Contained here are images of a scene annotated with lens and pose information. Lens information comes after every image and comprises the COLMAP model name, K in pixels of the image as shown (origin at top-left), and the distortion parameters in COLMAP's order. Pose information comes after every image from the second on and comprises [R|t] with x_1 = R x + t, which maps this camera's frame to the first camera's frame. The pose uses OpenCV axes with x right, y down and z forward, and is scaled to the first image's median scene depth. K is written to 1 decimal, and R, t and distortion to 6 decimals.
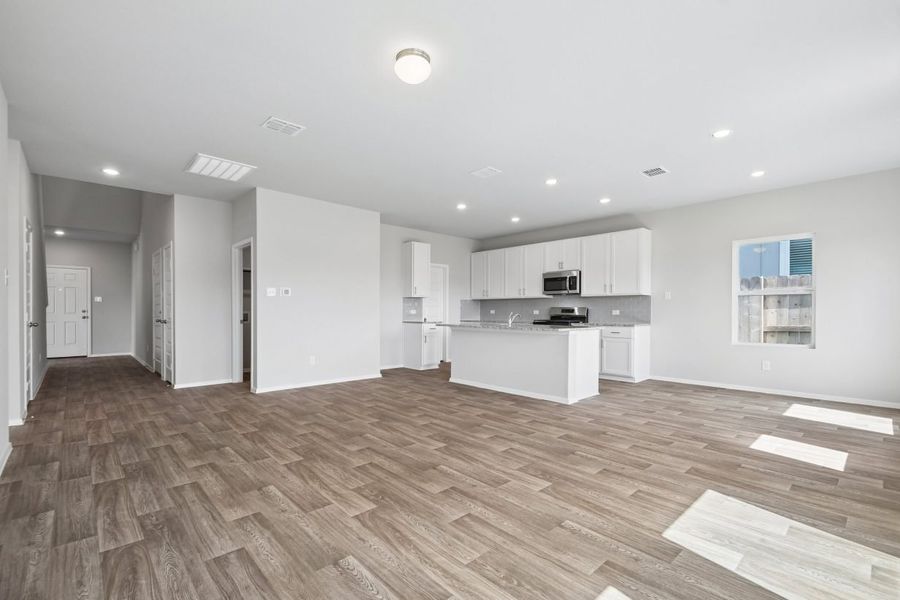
lens RADIAL K [[406.8, 0, 447.2], [0, 406.8, 313.3], [0, 0, 1]] dist [0.016772, -0.000210]
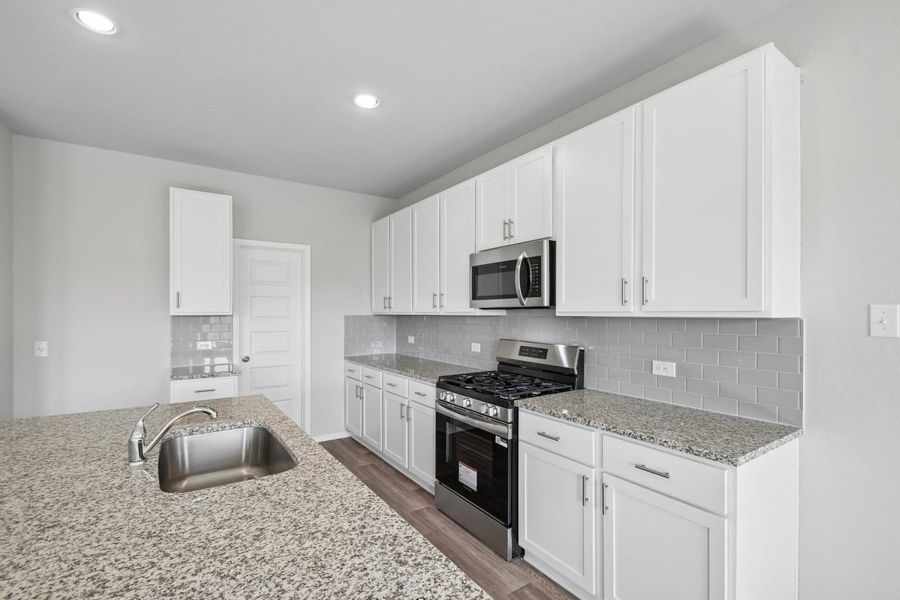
lens RADIAL K [[406.8, 0, 447.2], [0, 406.8, 313.3], [0, 0, 1]] dist [0.016772, -0.000210]
pose [[0.988847, 0.002184, -0.148919, 0.285420], [-0.003312, 0.999968, -0.007323, -0.040323], [0.148898, 0.007734, 0.988822, 0.642742]]
